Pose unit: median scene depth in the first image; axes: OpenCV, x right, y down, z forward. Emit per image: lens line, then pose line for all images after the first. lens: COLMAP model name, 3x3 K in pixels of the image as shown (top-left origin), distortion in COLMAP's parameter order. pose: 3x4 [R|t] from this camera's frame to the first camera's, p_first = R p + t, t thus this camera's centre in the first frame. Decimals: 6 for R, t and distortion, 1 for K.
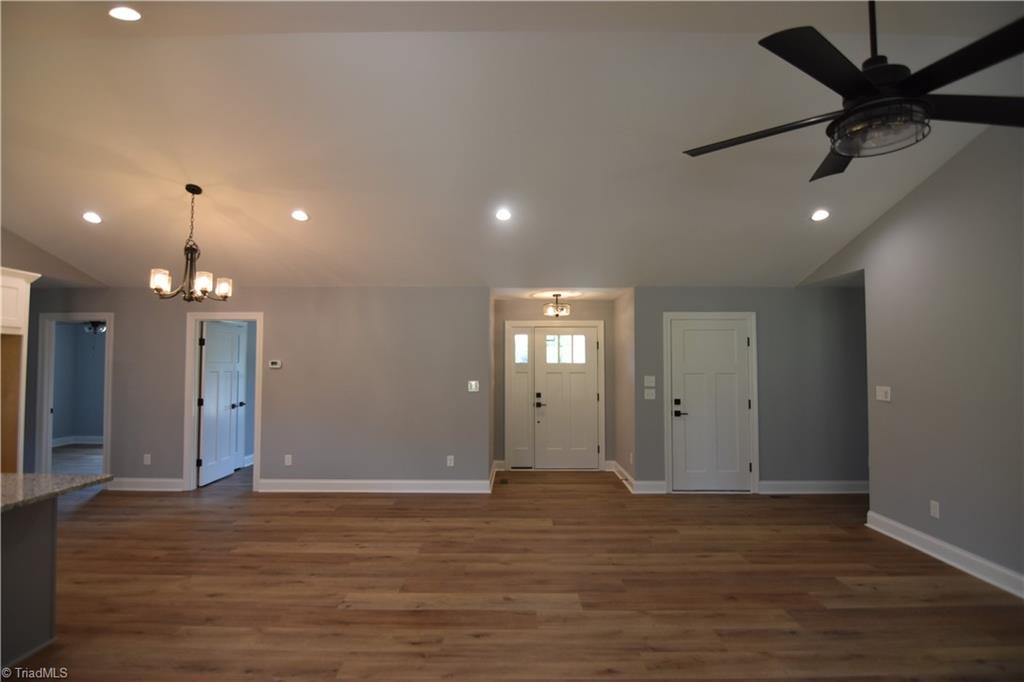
lens RADIAL K [[495.0, 0, 513.1], [0, 495.0, 341.1], [0, 0, 1]] dist [-0.010847, -0.007845]
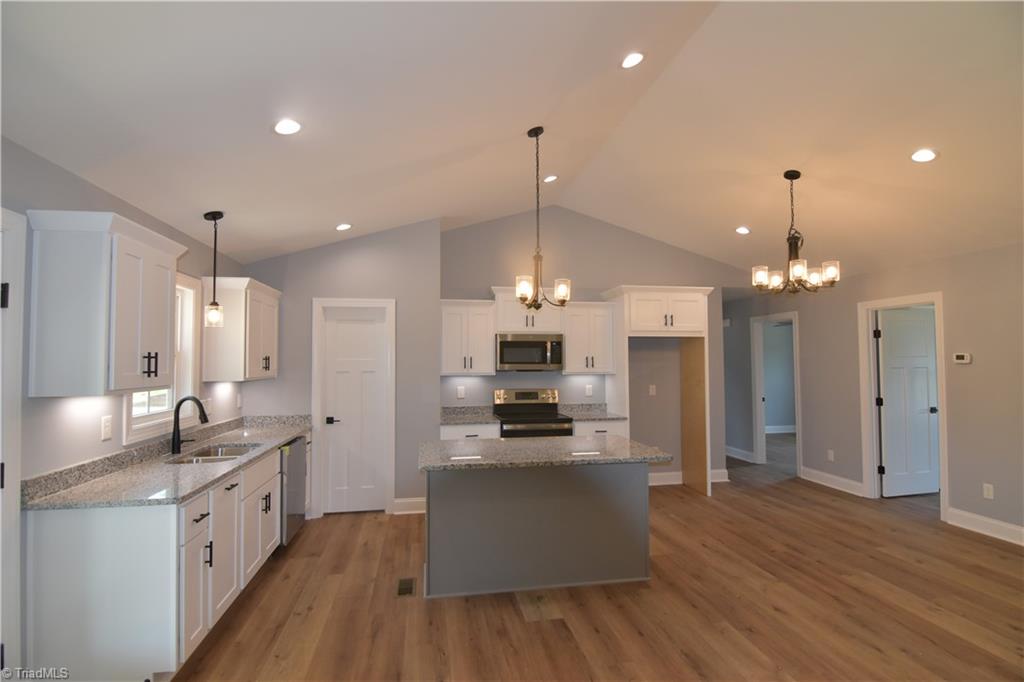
lens RADIAL K [[495.0, 0, 513.9], [0, 495.0, 341.7], [0, 0, 1]] dist [-0.010847, -0.007845]
pose [[0.184755, -0.038504, -0.982030, 0.170901], [0.048574, 0.998369, -0.030006, 0.015029], [0.981583, -0.042158, 0.186324, 0.279804]]
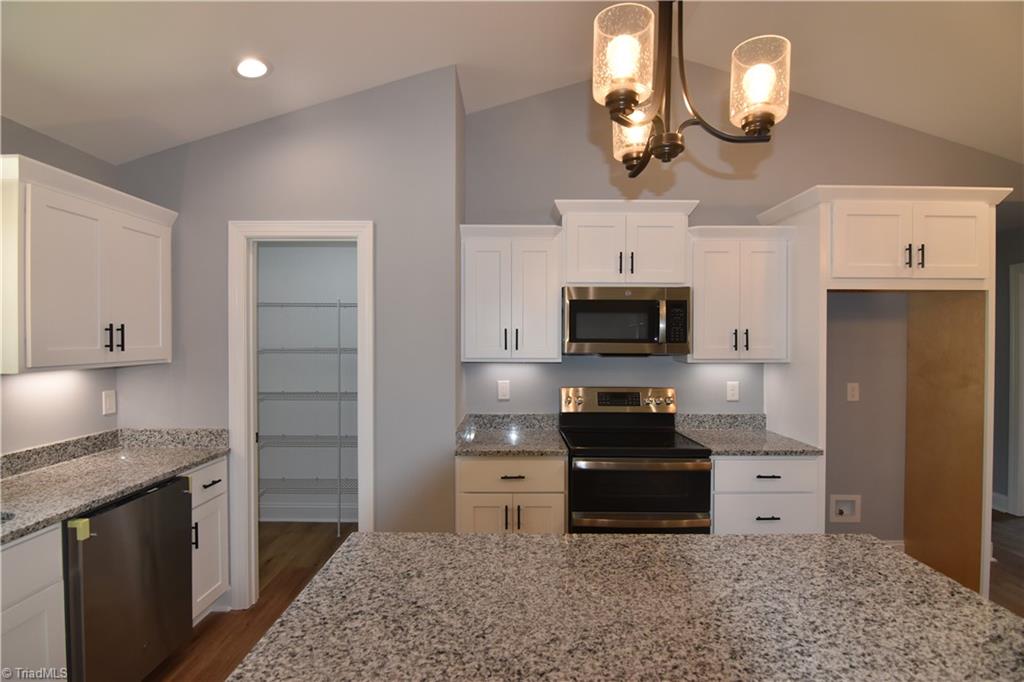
lens RADIAL K [[495.0, 0, 512.5], [0, 495.0, 343.0], [0, 0, 1]] dist [-0.010847, -0.007845]
pose [[0.009248, 0.008432, -0.999922, -0.403469], [0.042326, 0.999065, 0.008817, 0.024144], [0.999061, -0.042404, 0.008882, 0.394648]]
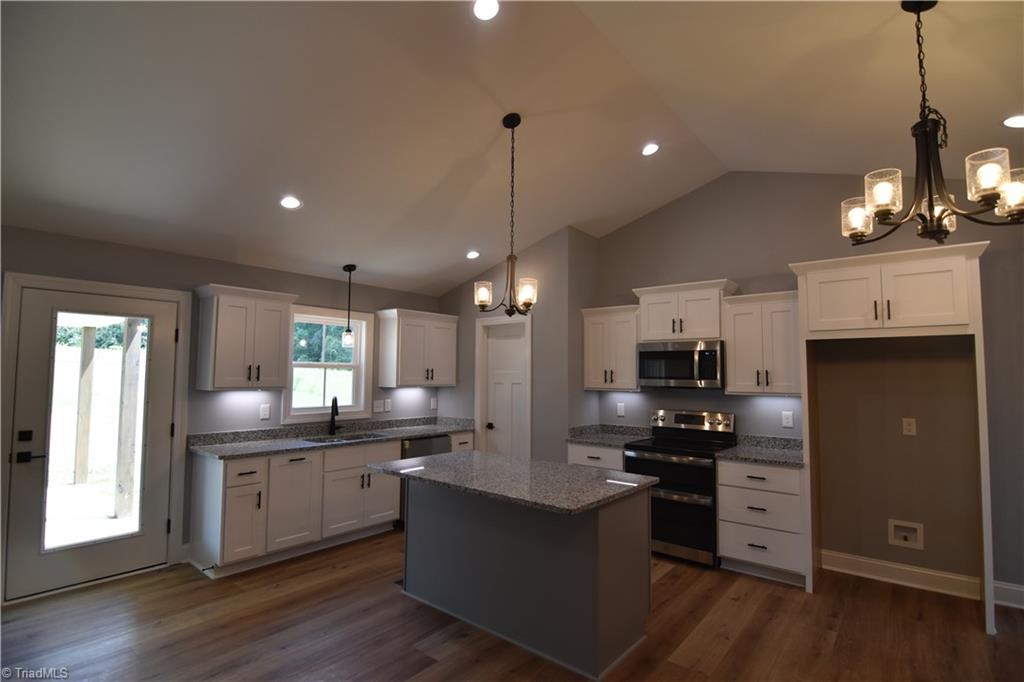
lens RADIAL K [[495.0, 0, 513.5], [0, 495.0, 345.8], [0, 0, 1]] dist [-0.010847, -0.007845]
pose [[-0.626799, -0.049753, -0.777591, -0.070610], [0.026405, 0.996030, -0.085015, 0.045814], [0.778734, -0.073820, -0.622996, 0.950320]]
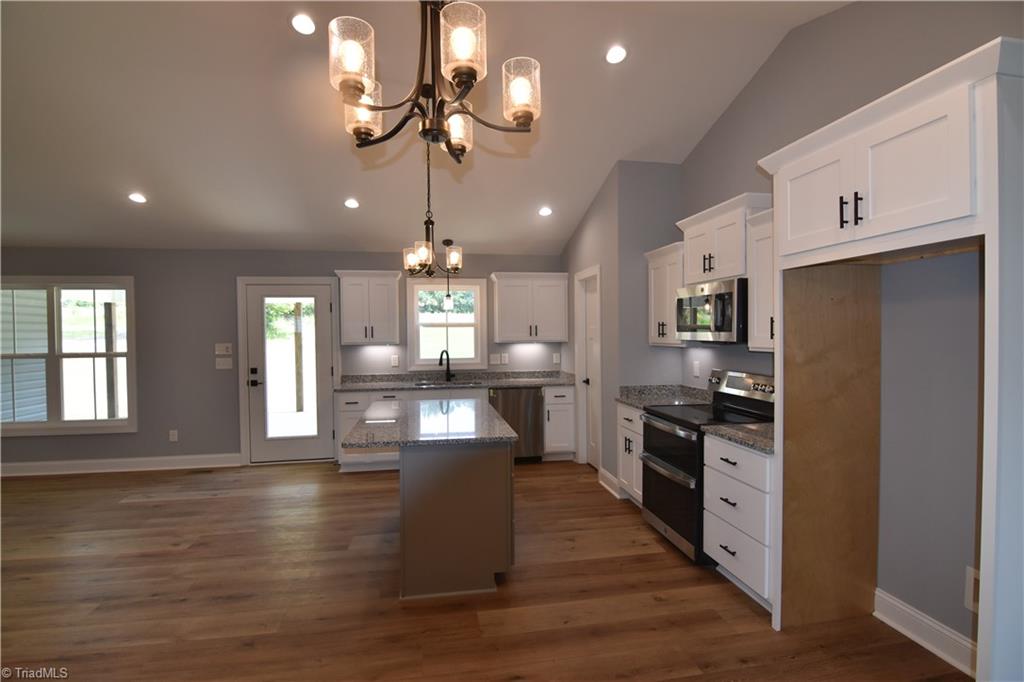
lens RADIAL K [[495.0, 0, 513.4], [0, 495.0, 347.6], [0, 0, 1]] dist [-0.010847, -0.007845]
pose [[-0.982418, 0.016051, -0.186005, -0.634525], [0.018604, 0.999755, -0.011986, 0.067607], [0.185768, -0.015236, -0.982476, 1.316502]]
